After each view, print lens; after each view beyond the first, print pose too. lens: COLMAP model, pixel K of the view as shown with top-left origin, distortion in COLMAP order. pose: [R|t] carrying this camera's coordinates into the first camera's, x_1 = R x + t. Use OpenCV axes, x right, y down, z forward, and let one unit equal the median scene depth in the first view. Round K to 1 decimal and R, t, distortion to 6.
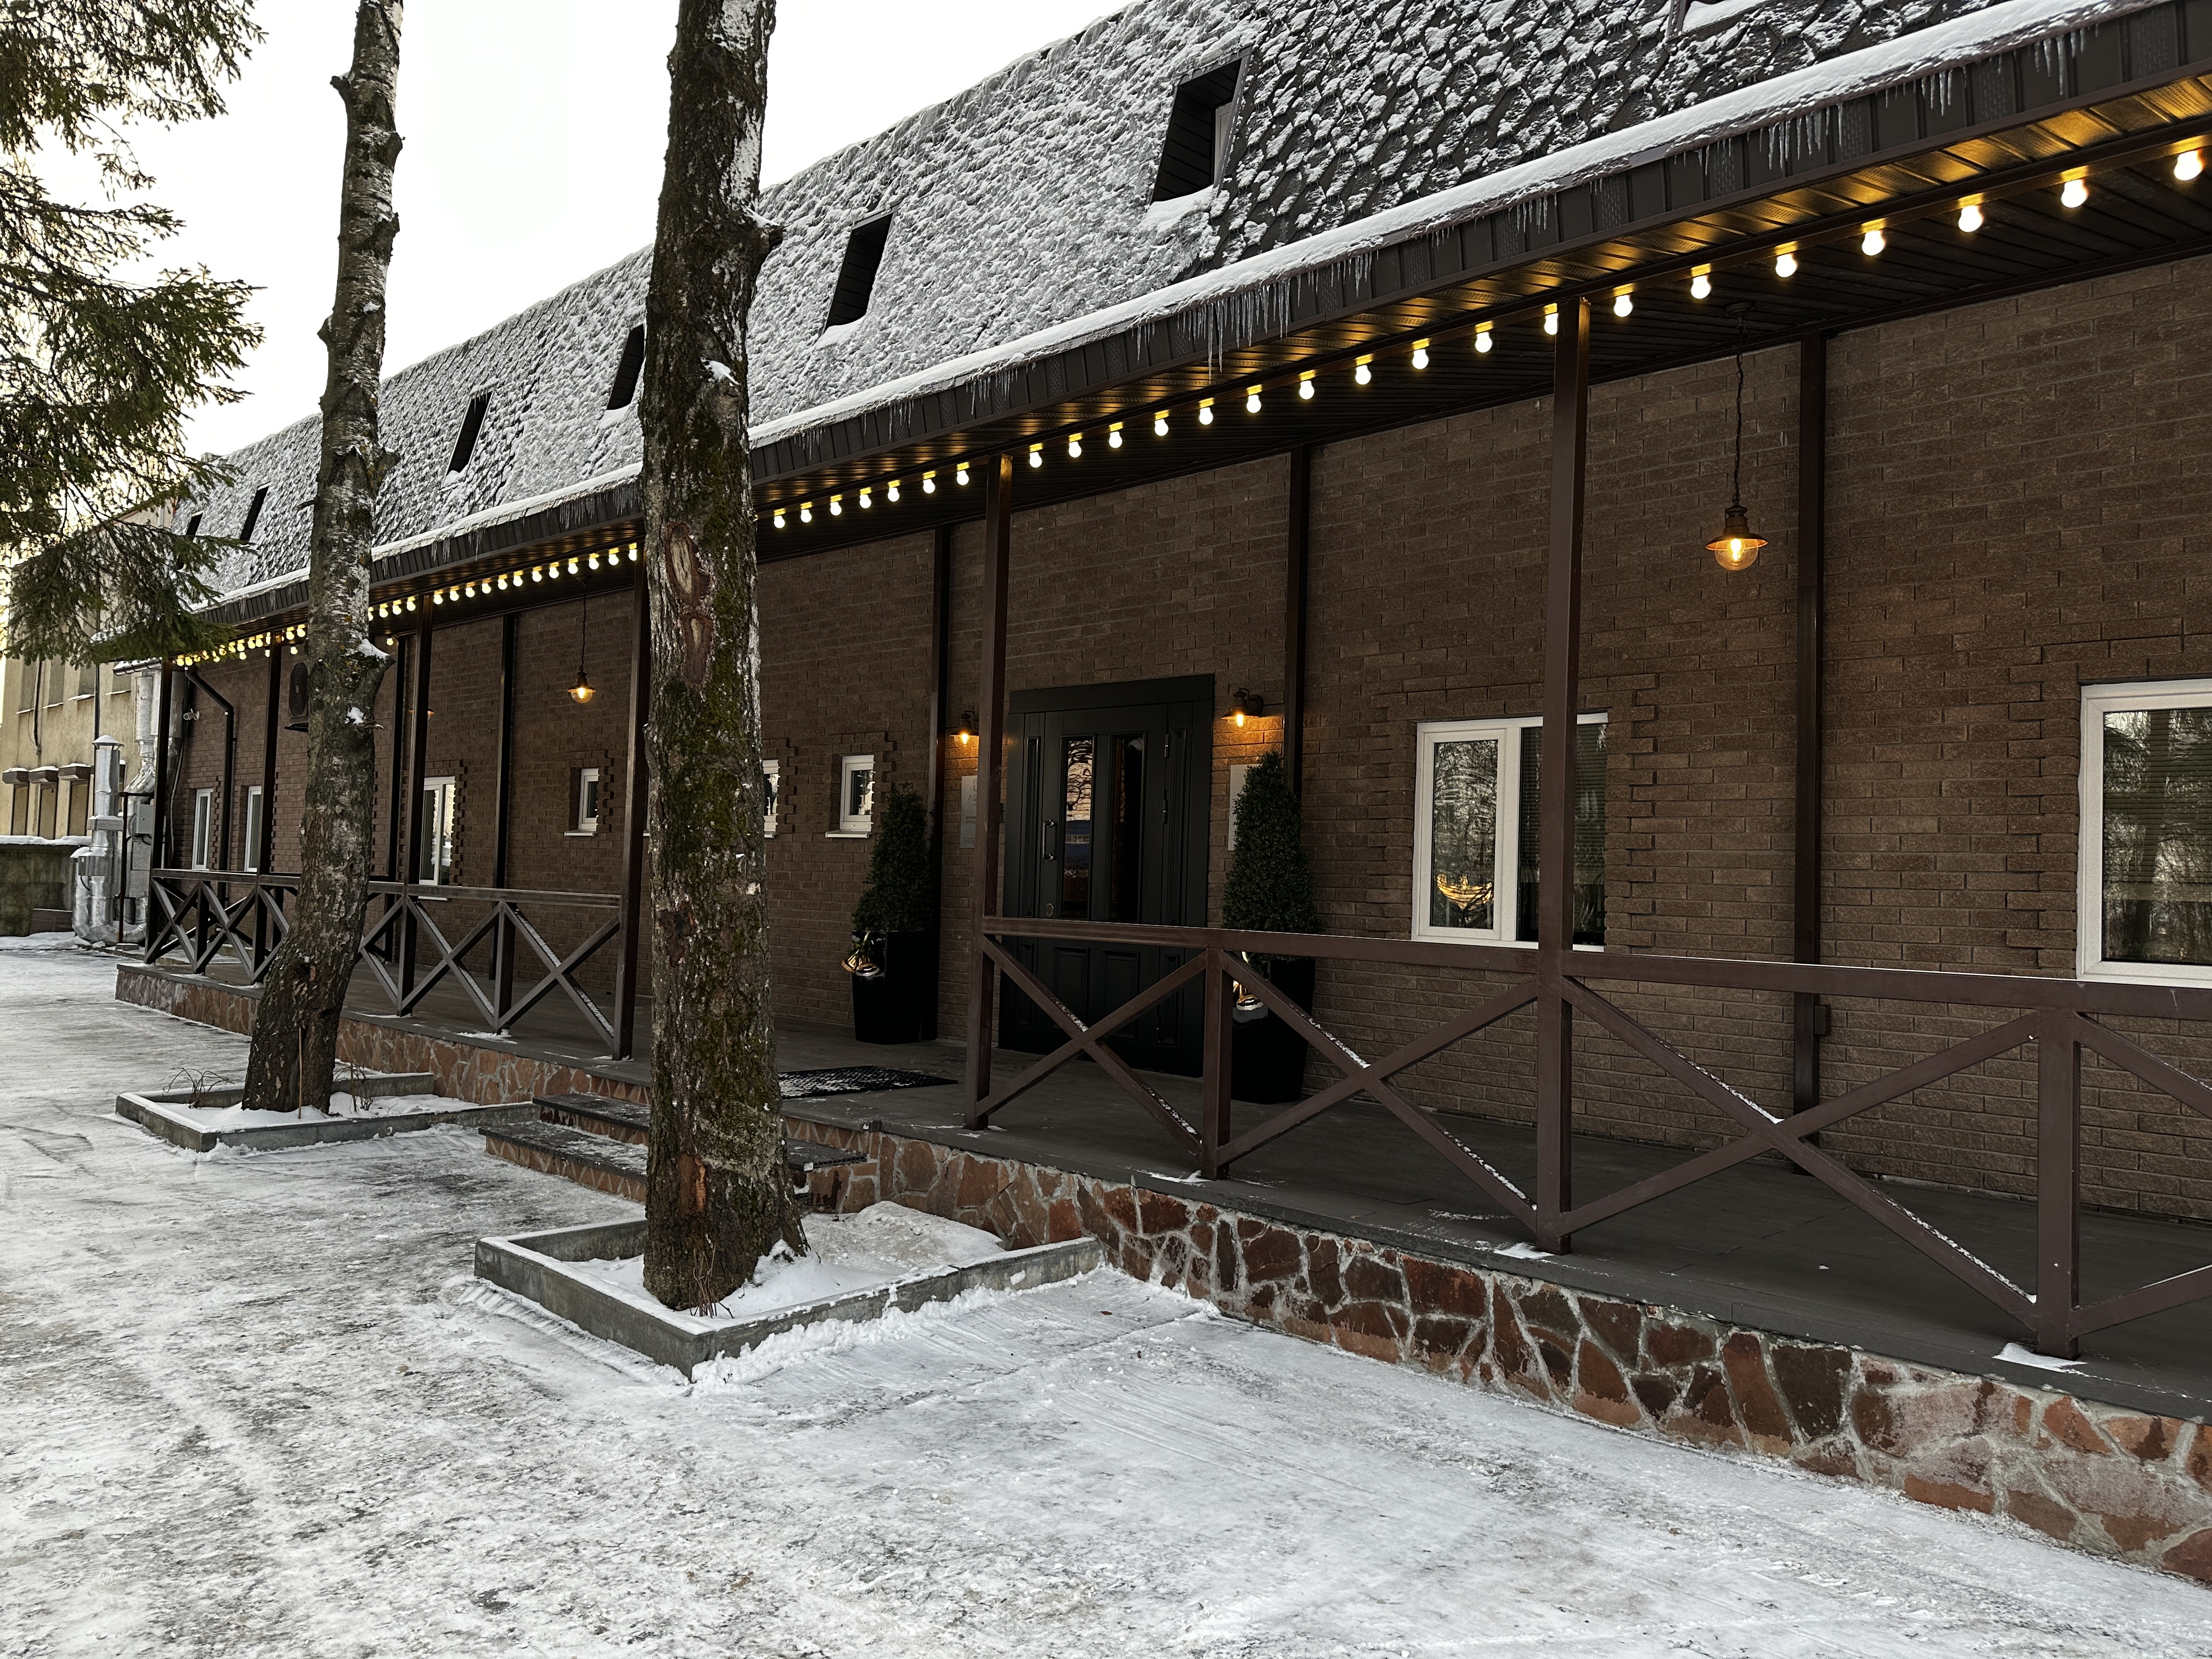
lens RADIAL K [[1564.3, 0, 1102.1], [0, 1564.3, 797.5], [0, 0, 1]] dist [0.100430, -0.156657]
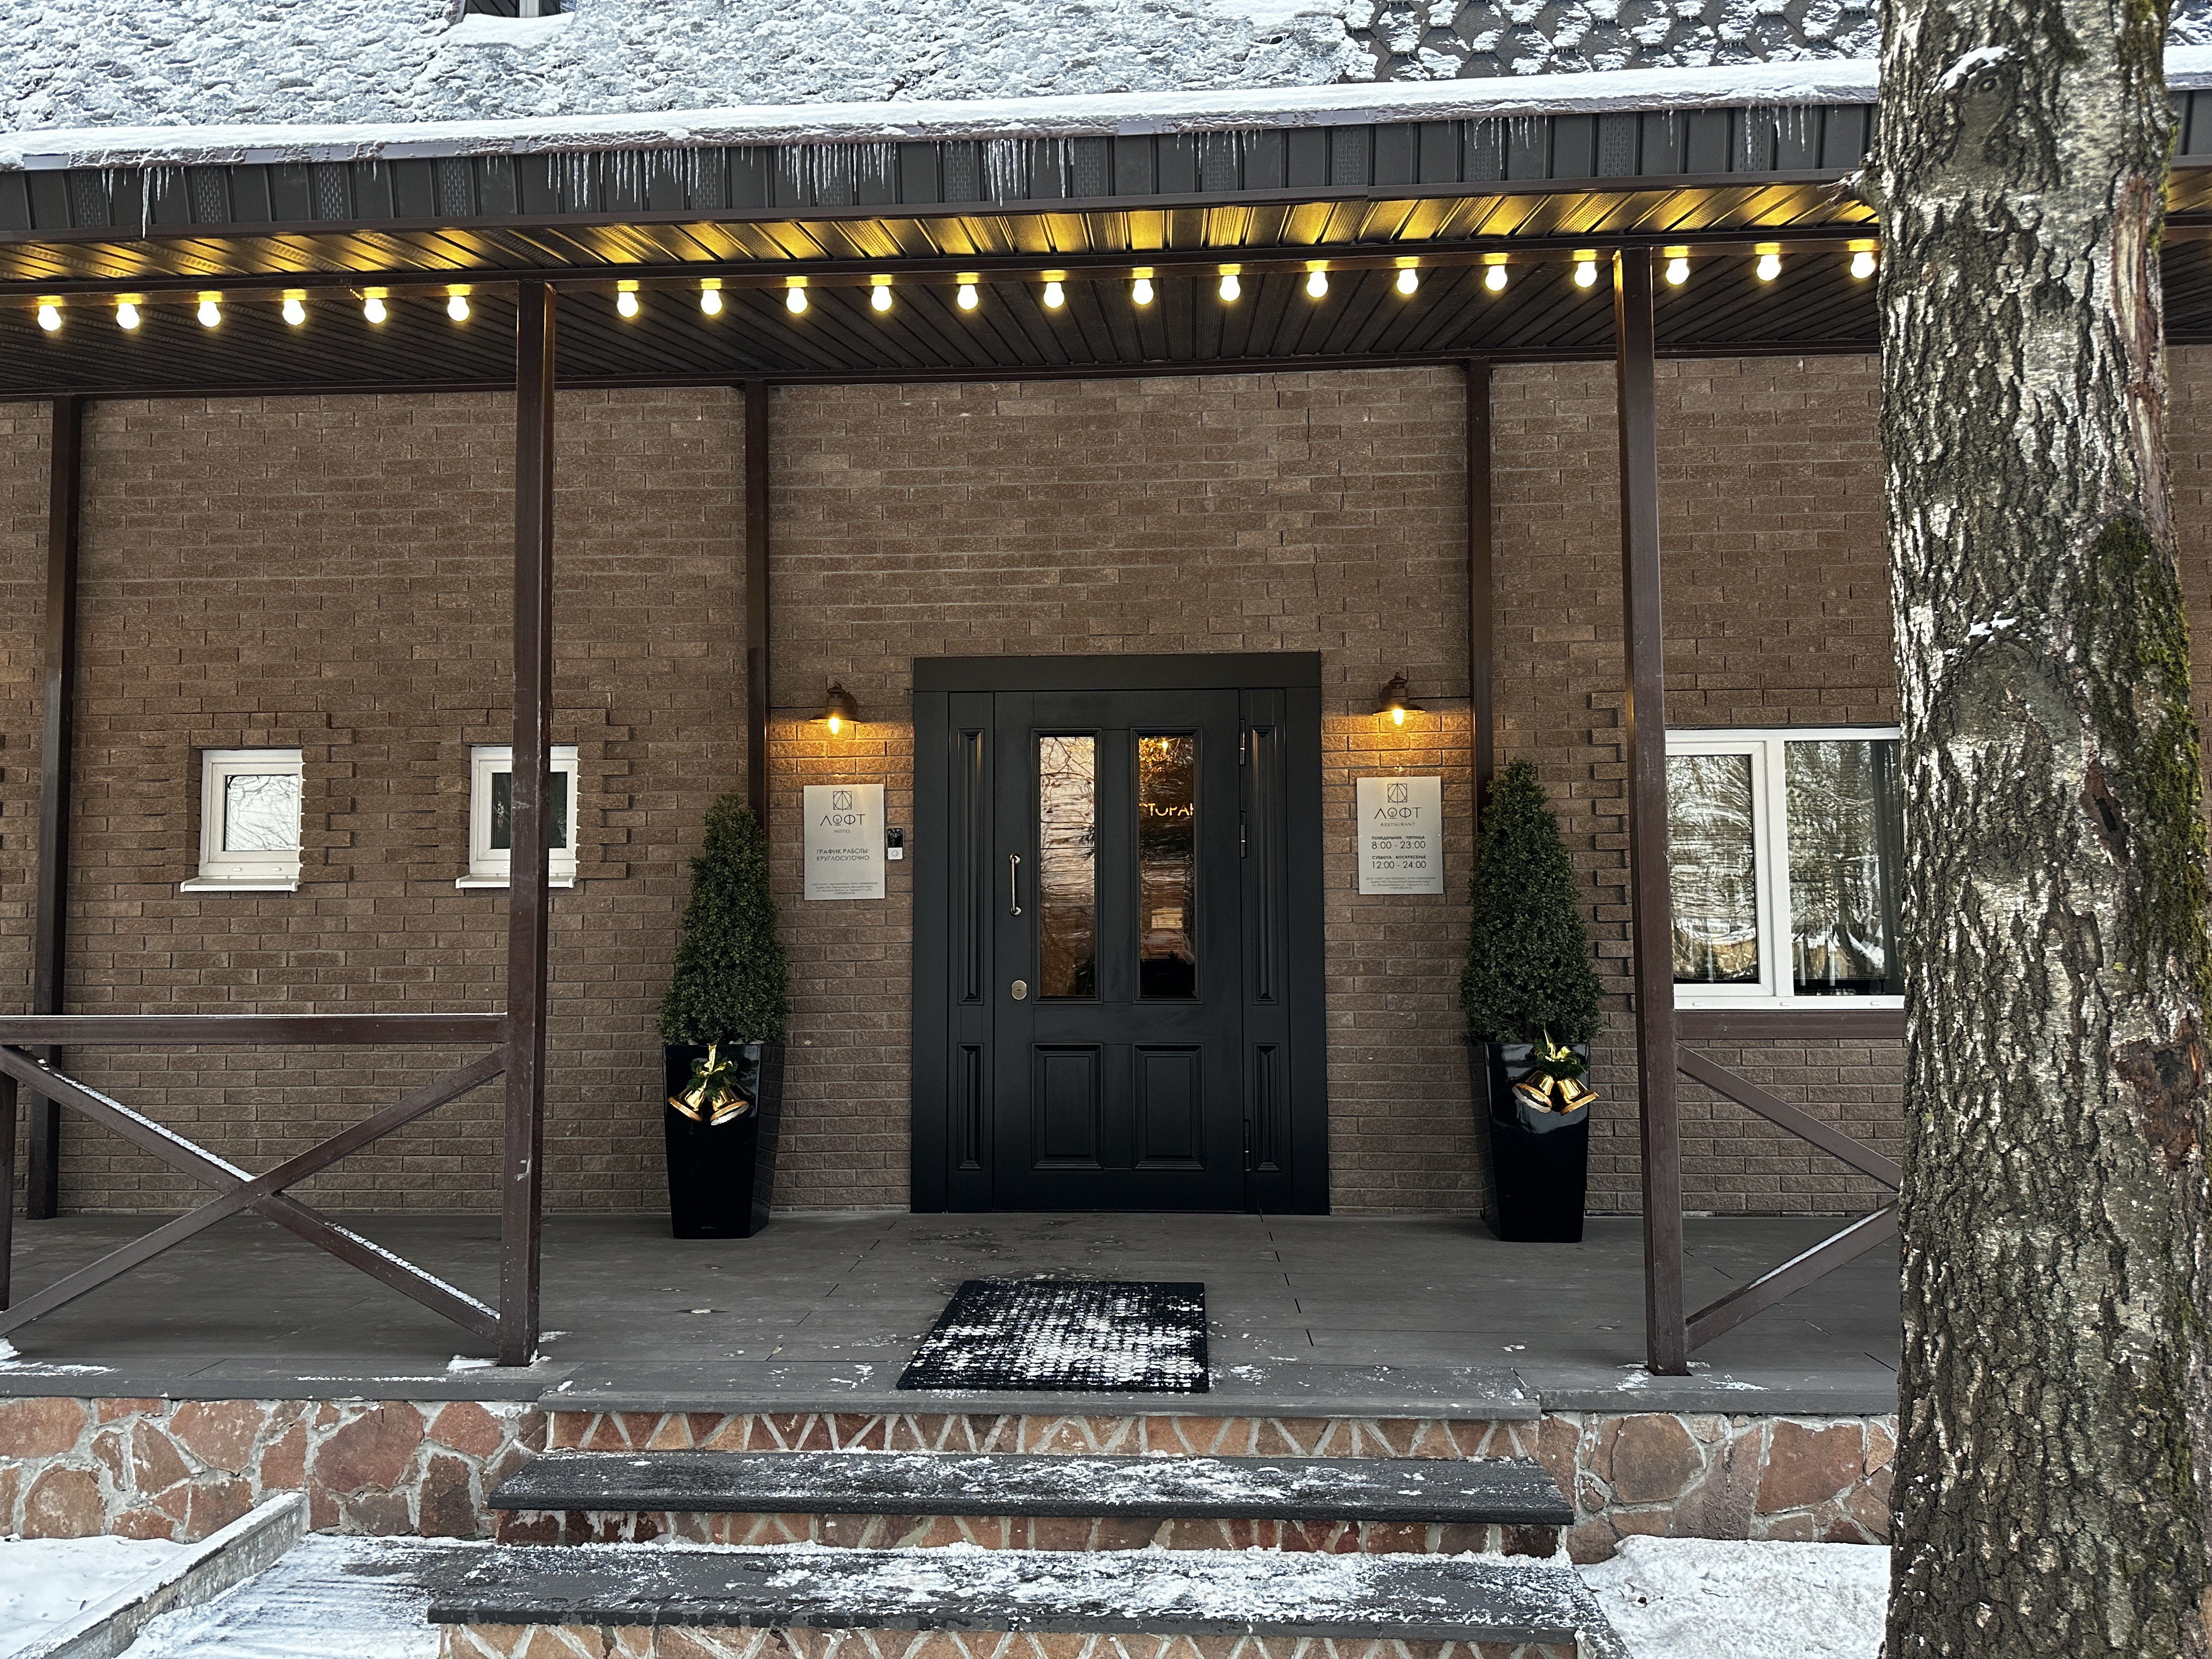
lens RADIAL K [[1573.5, 0, 1085.7], [0, 1573.5, 793.6], [0, 0, 1]] dist [0.044909, -0.035959]
pose [[0.743170, 0.023618, 0.668686, -0.808998], [-0.001175, 0.999421, -0.033993, 0.017794], [-0.669102, 0.024477, 0.742768, 0.879091]]
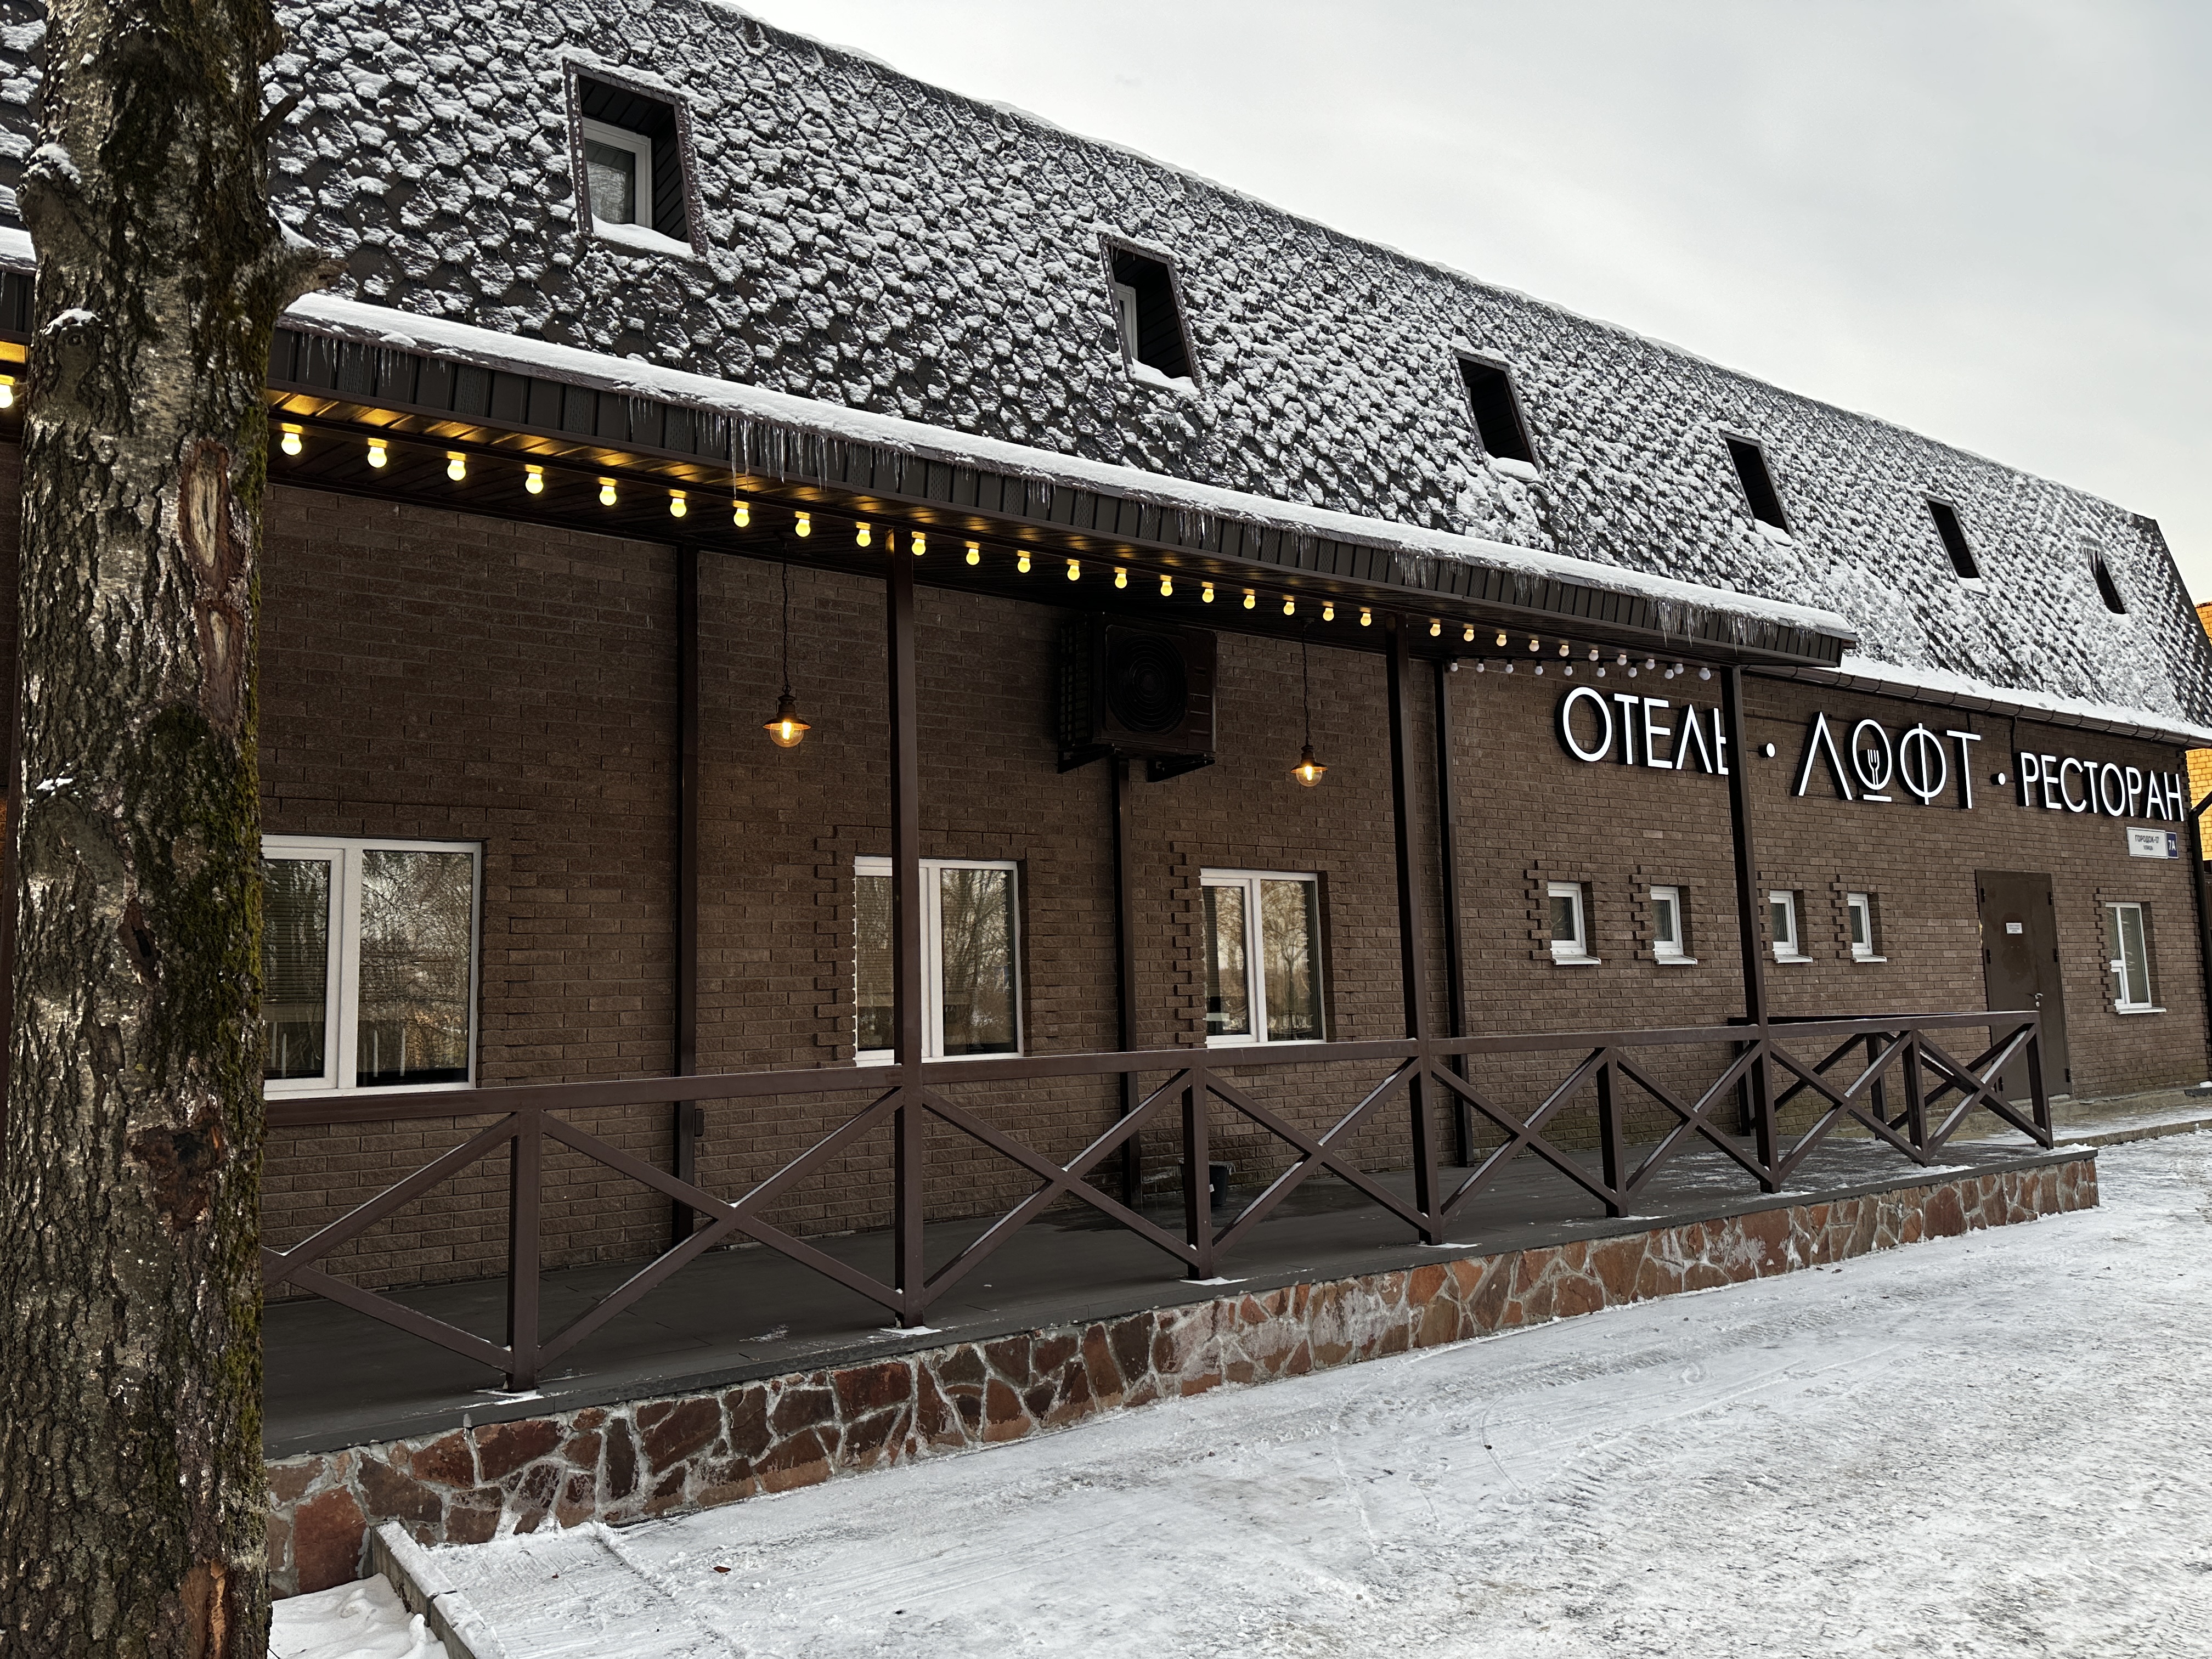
lens RADIAL K [[1573.5, 0, 1085.7], [0, 1573.5, 793.6], [0, 0, 1]] dist [0.044909, -0.035959]
pose [[0.183600, 0.095205, 0.978380, -0.779859], [-0.016623, 0.995457, -0.093747, 0.002526], [-0.982860, 0.000948, 0.184348, 0.589777]]
